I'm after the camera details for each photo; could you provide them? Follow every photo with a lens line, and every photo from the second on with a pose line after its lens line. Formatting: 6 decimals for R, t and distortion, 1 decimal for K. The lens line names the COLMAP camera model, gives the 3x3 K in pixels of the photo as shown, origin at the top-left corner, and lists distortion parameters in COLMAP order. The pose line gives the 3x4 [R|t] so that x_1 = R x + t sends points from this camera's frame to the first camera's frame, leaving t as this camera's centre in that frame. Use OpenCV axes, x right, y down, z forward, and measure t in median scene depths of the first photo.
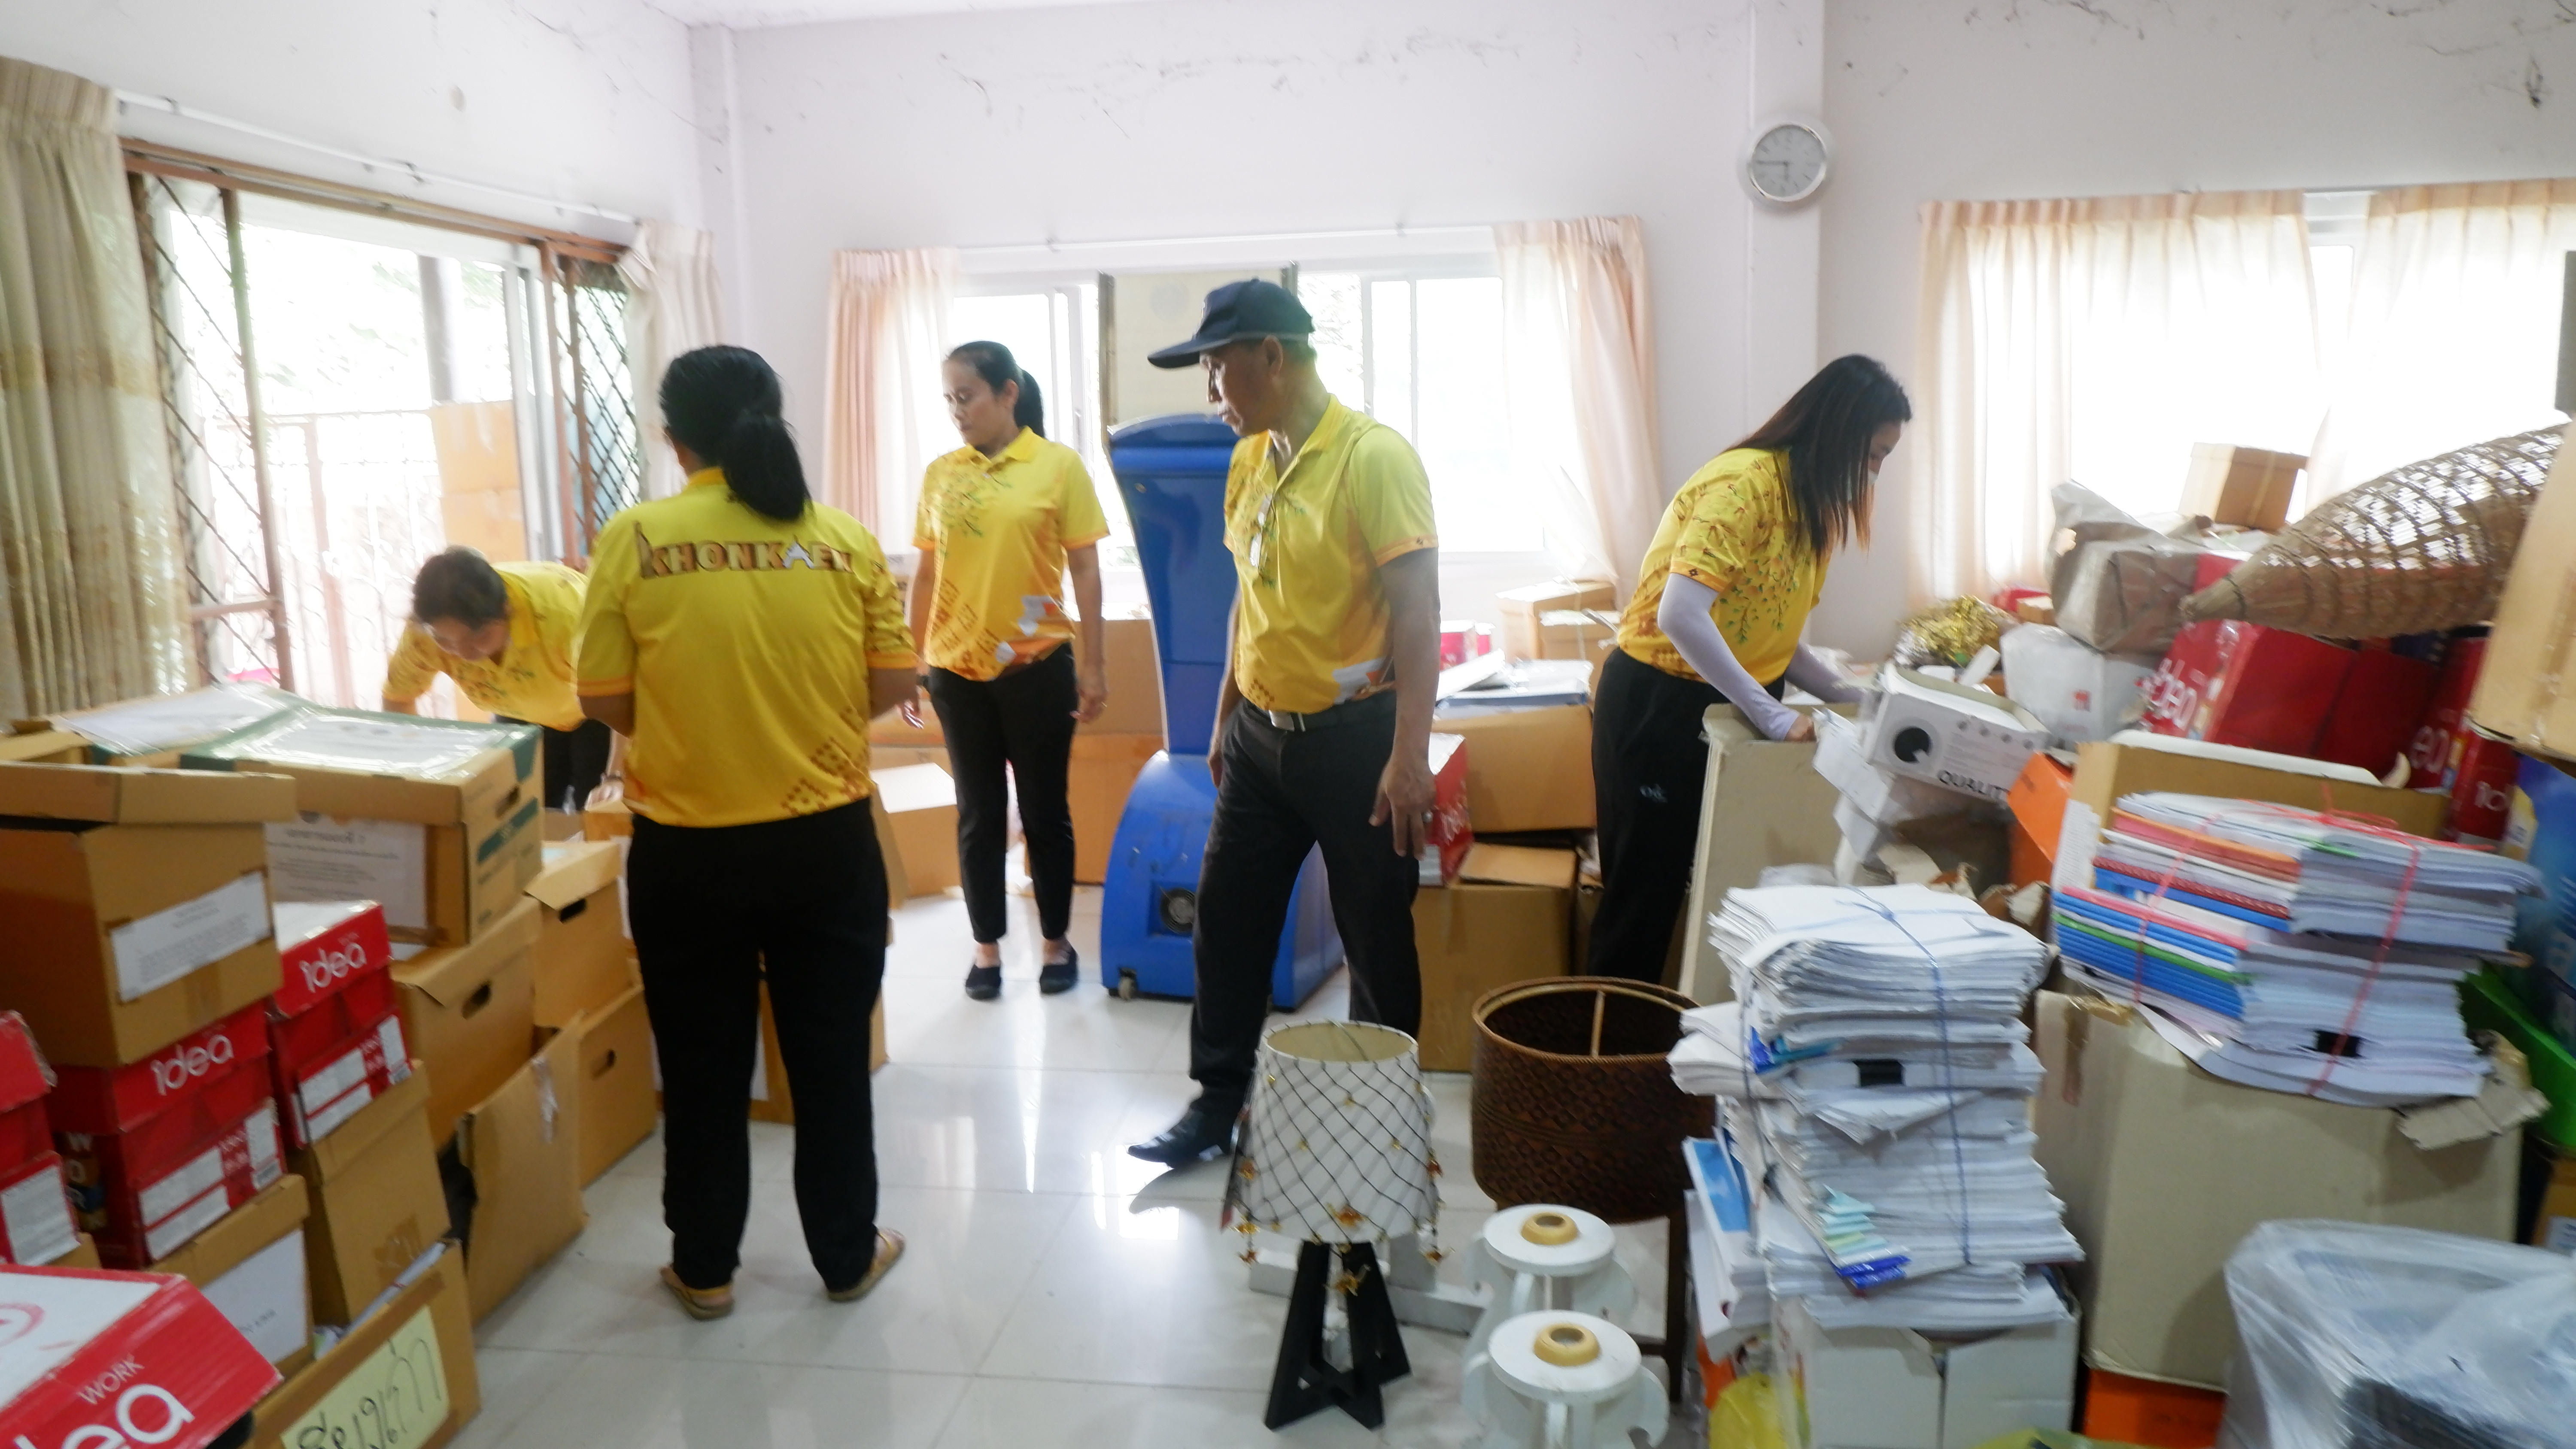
lens RADIAL K [[1636.1, 0, 1297.2], [0, 1636.1, 741.1], [0, 0, 1]] dist [-0.028153, -0.002139]
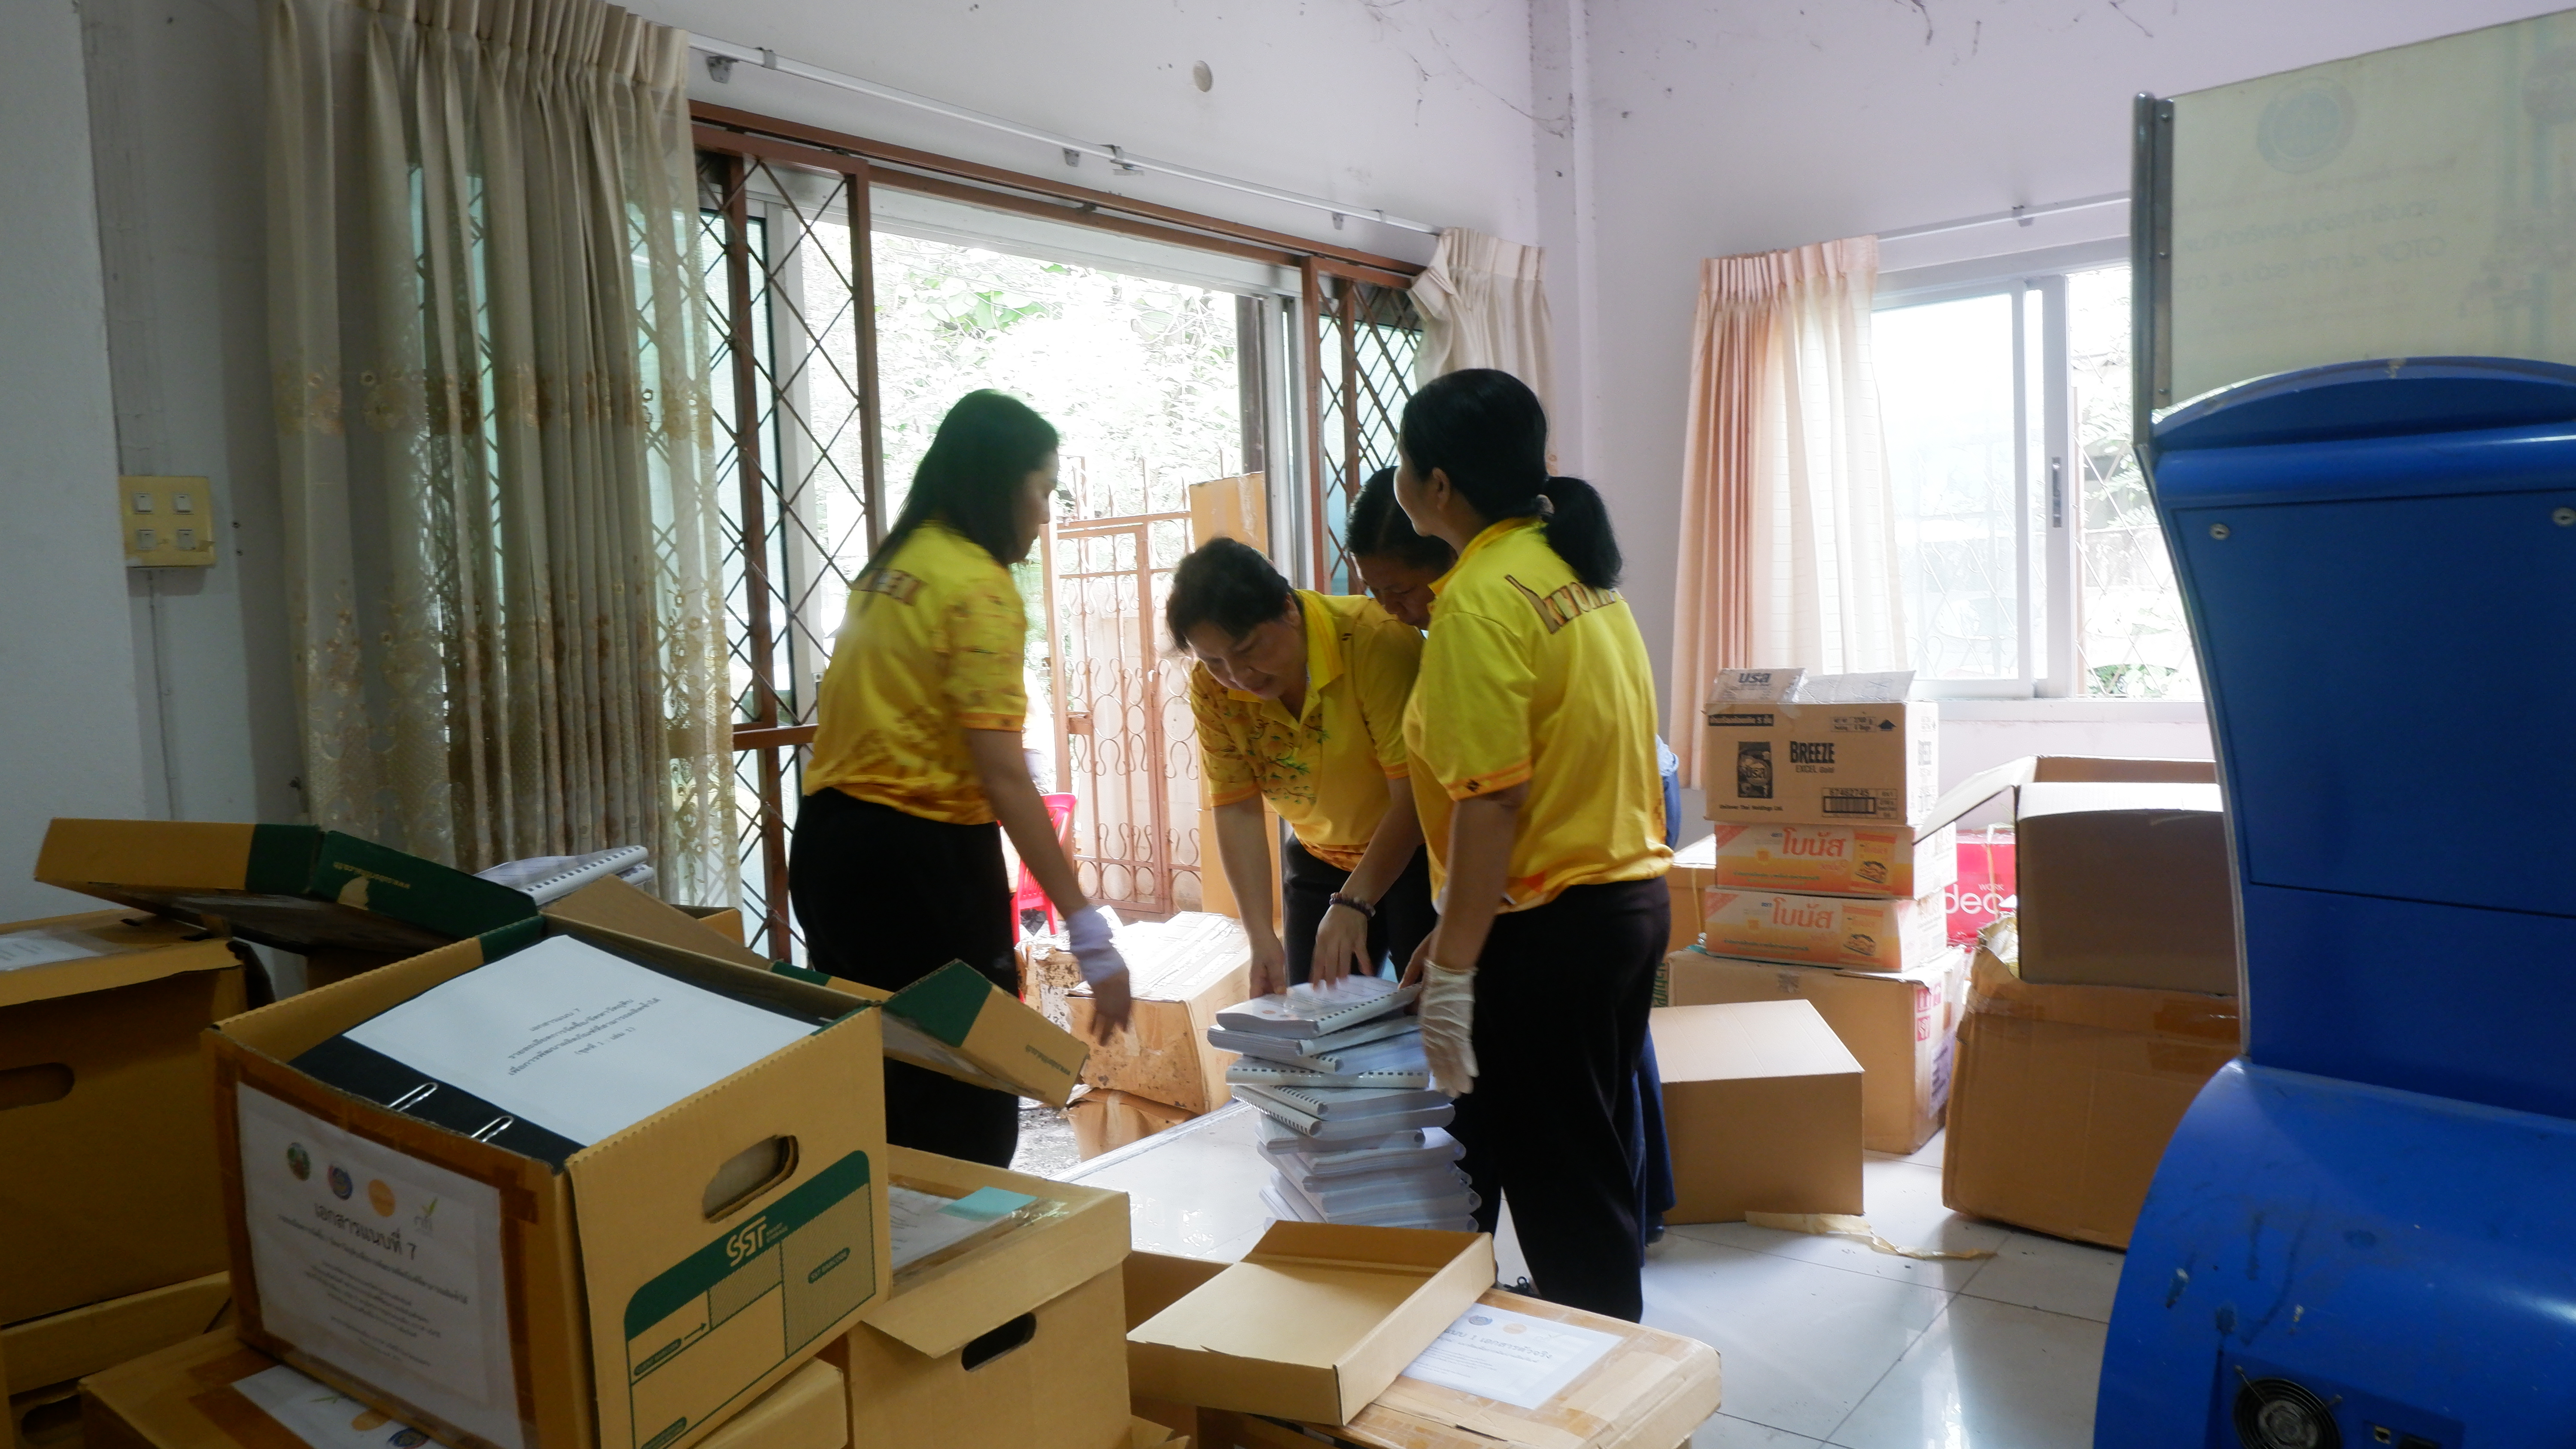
lens RADIAL K [[1753.5, 0, 1288.0], [0, 1753.5, 724.5], [0, 0, 1]] dist [-0.008171, -0.001741]
pose [[0.861833, 0.020780, -0.506767, -0.050795], [-0.065124, 0.995423, -0.069935, -0.031795], [0.502994, 0.093275, 0.859242, 0.306362]]
